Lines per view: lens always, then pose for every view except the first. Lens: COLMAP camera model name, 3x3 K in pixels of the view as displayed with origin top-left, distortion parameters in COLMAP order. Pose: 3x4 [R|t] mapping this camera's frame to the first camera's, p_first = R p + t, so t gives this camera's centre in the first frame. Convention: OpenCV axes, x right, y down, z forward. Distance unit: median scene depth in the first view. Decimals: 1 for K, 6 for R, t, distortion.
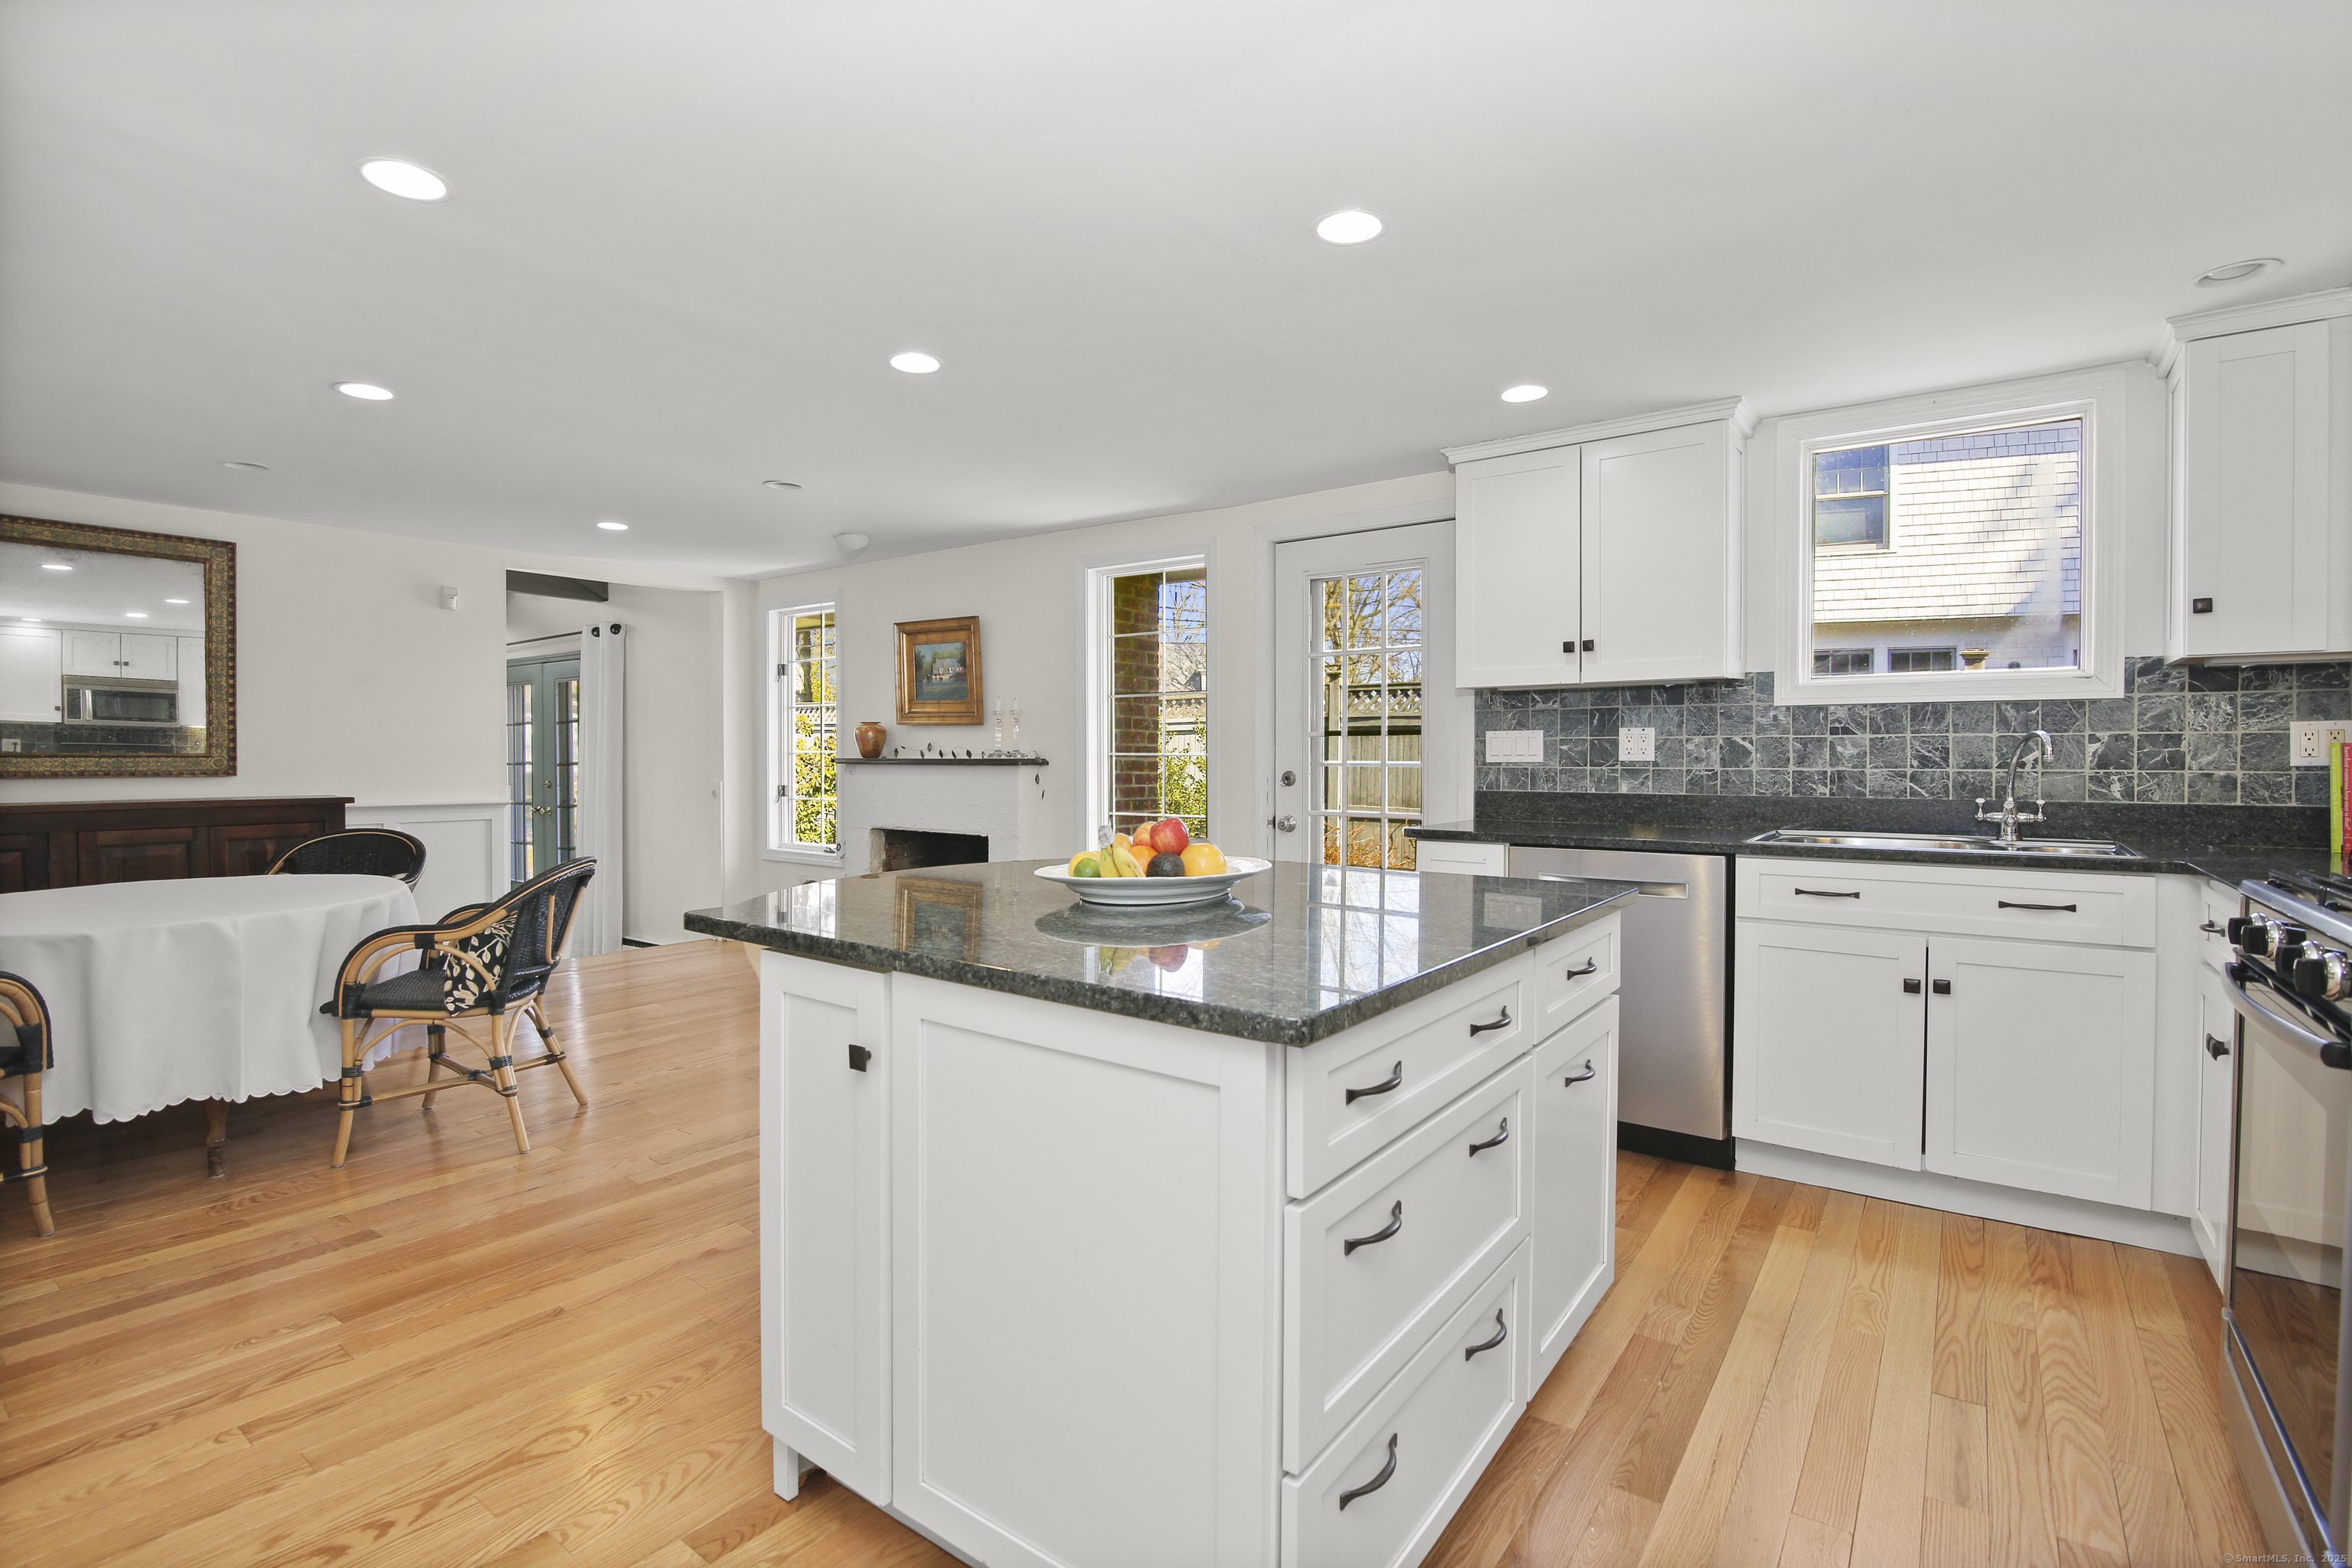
lens RADIAL K [[1087.1, 0, 1173.0], [0, 1087.1, 775.2], [0, 0, 1]] dist [-0.020153, 0.001770]
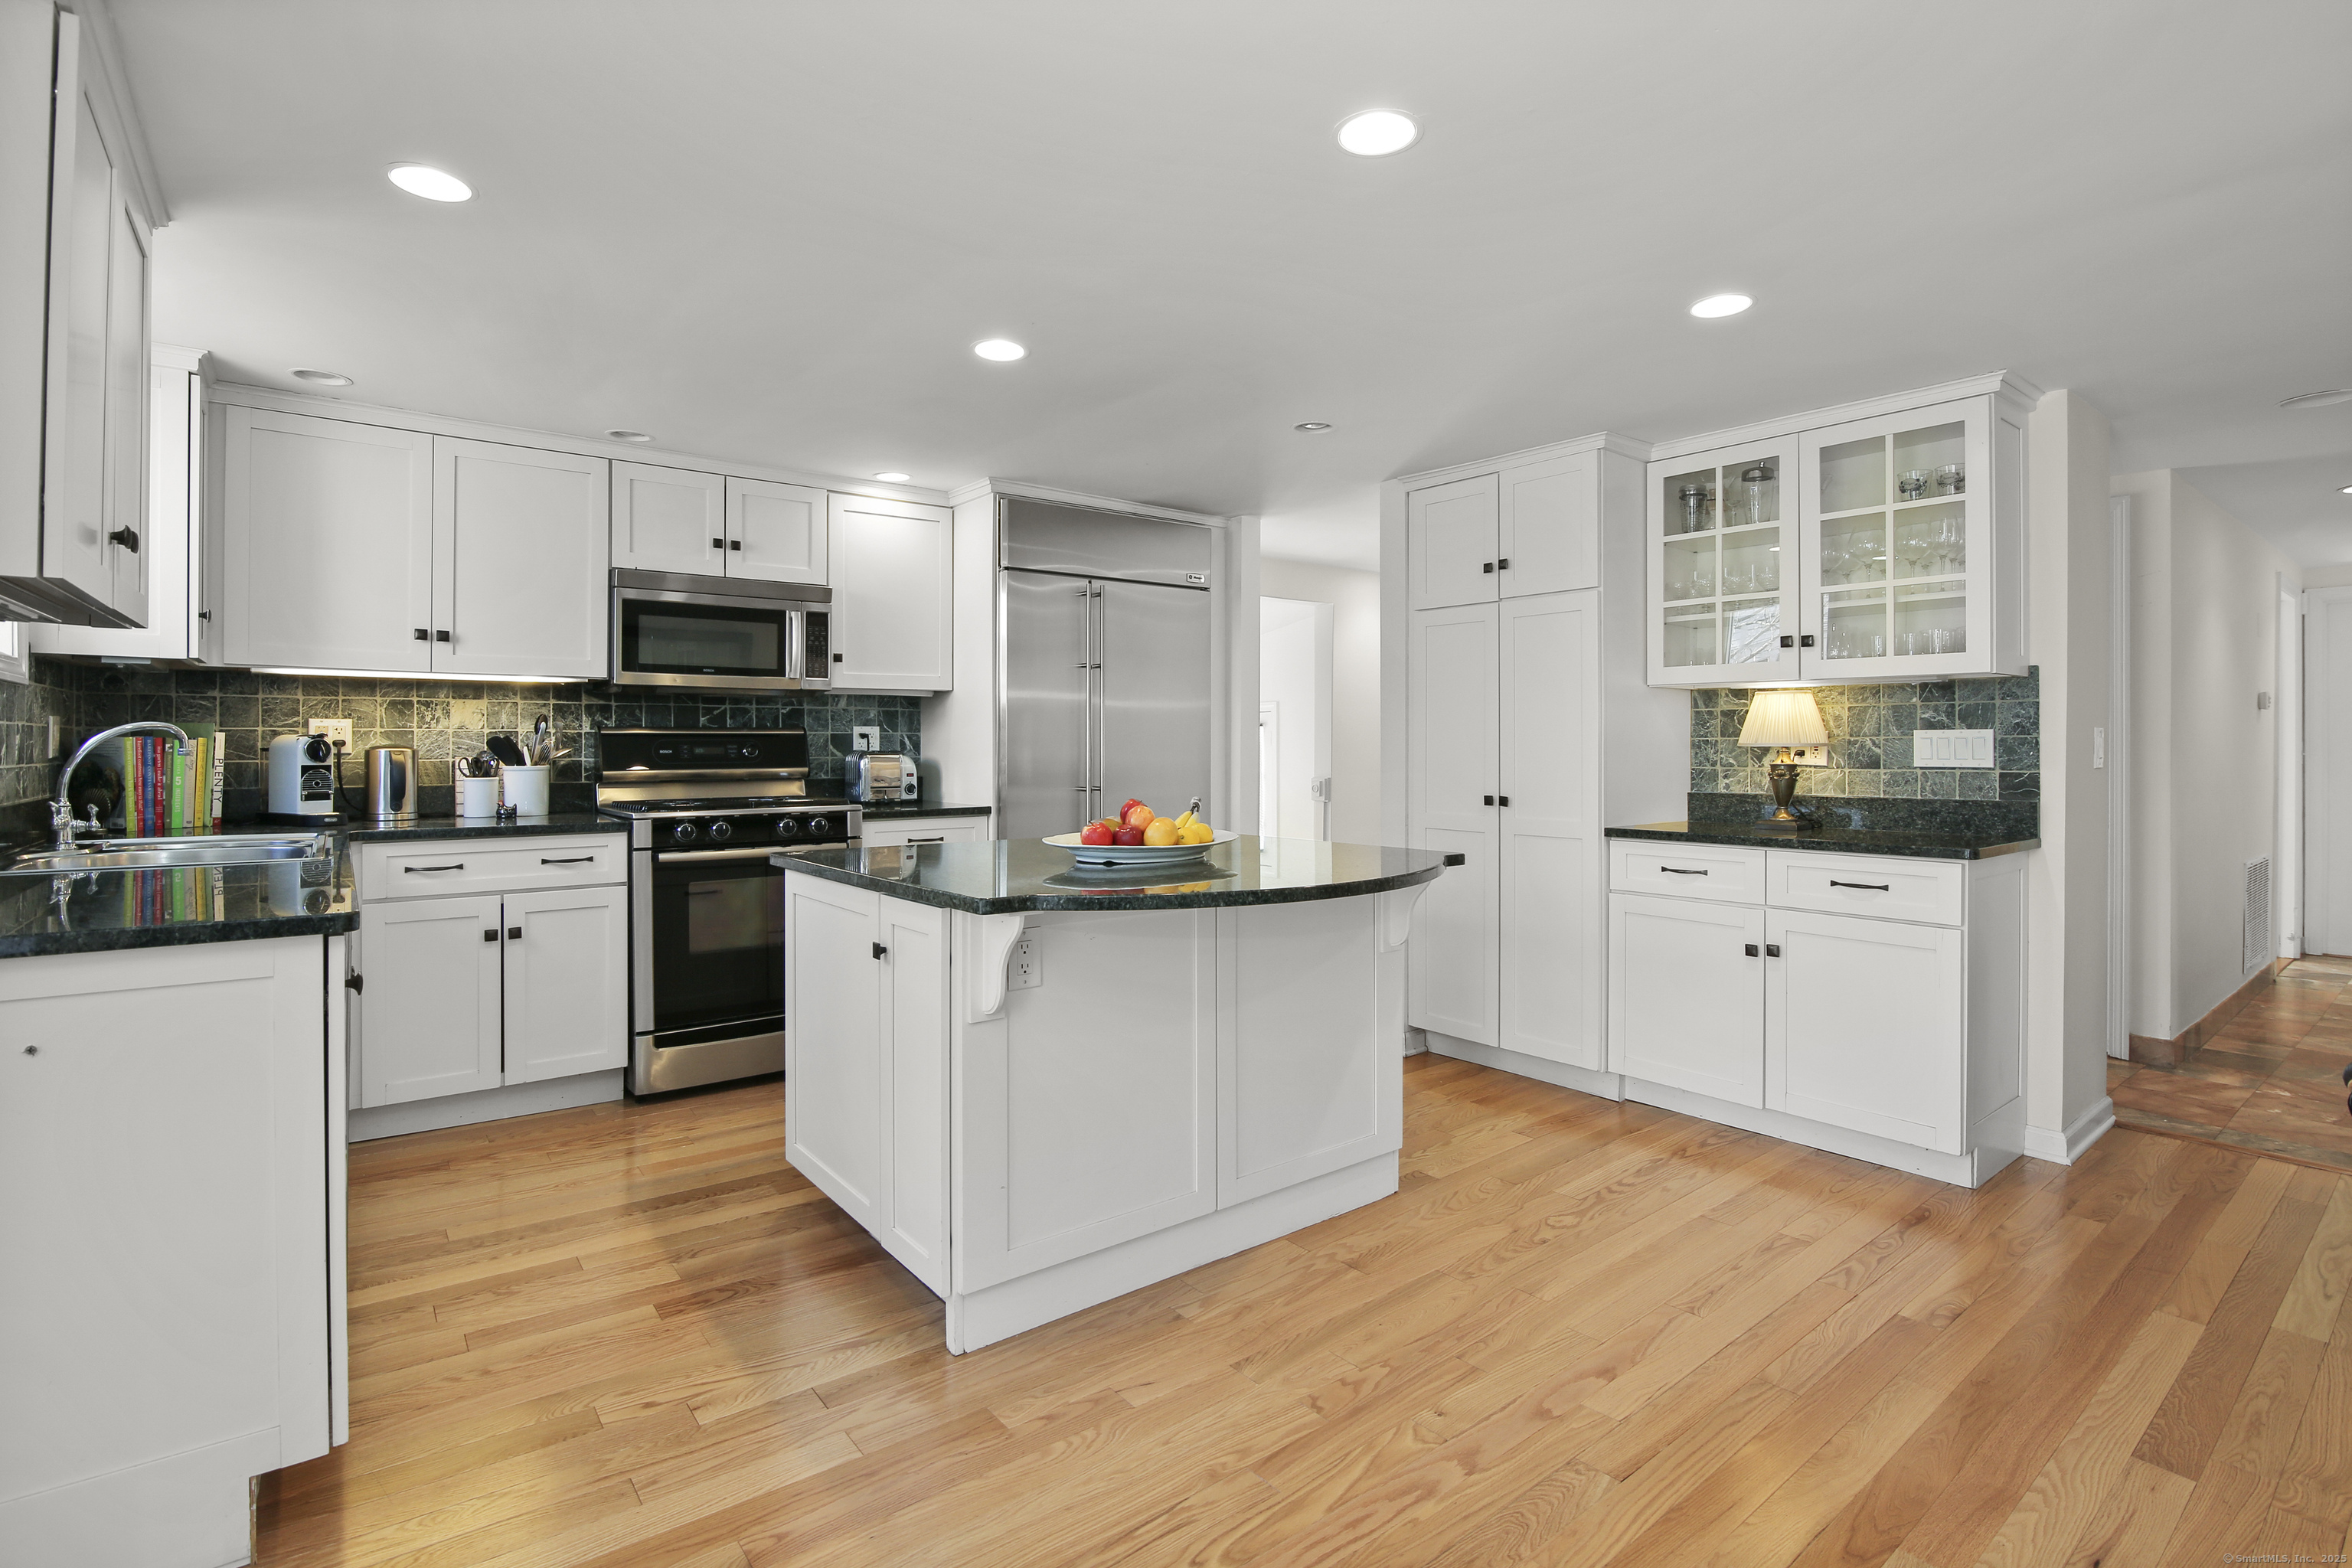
lens RADIAL K [[1100.9, 0, 1174.5], [0, 1100.9, 747.9], [0, 0, 1]] dist [-0.019615, 0.000377]
pose [[-0.964212, -0.002340, 0.265123, -0.243903], [0.001747, 0.999883, 0.015178, -0.025934], [-0.265128, 0.015098, -0.964095, 1.376181]]
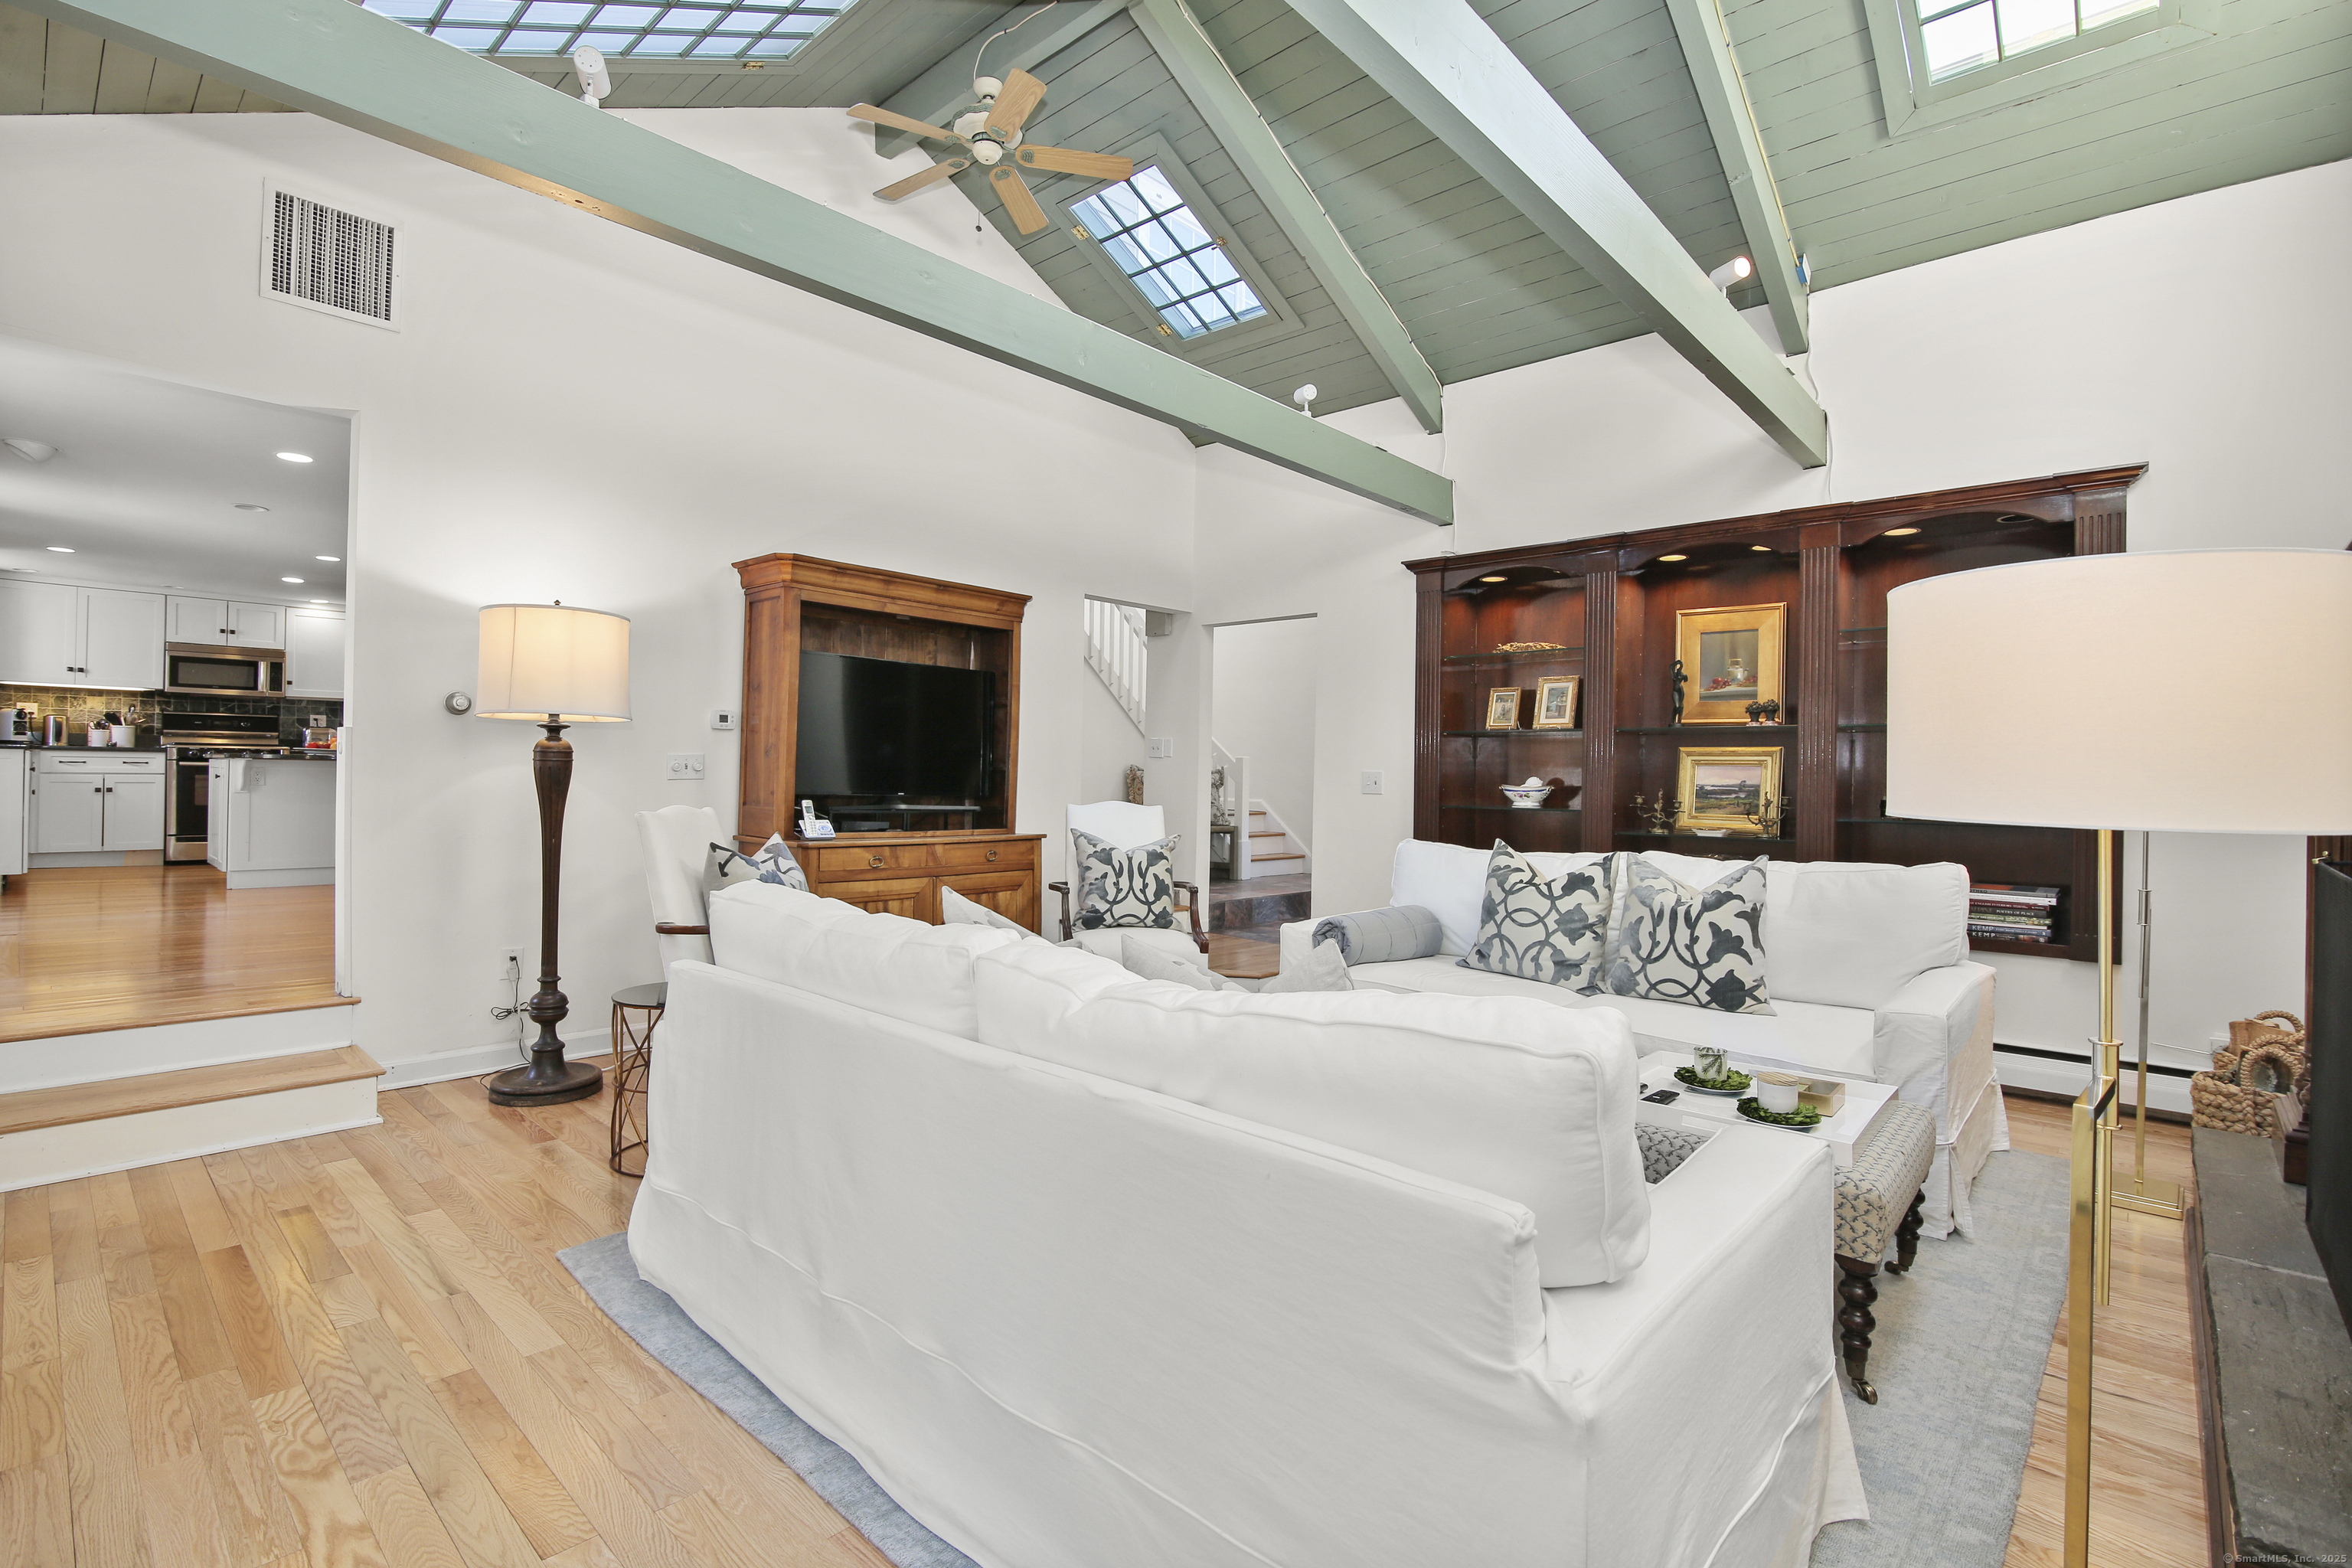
lens RADIAL K [[1087.1, 0, 1173.0], [0, 1087.1, 775.2], [0, 0, 1]] dist [-0.020153, 0.001770]
pose [[-0.994300, -0.019792, 0.104766, -2.039375], [-0.018165, 0.999699, 0.016465, 0.037909], [-0.105060, 0.014468, -0.994361, 2.723273]]
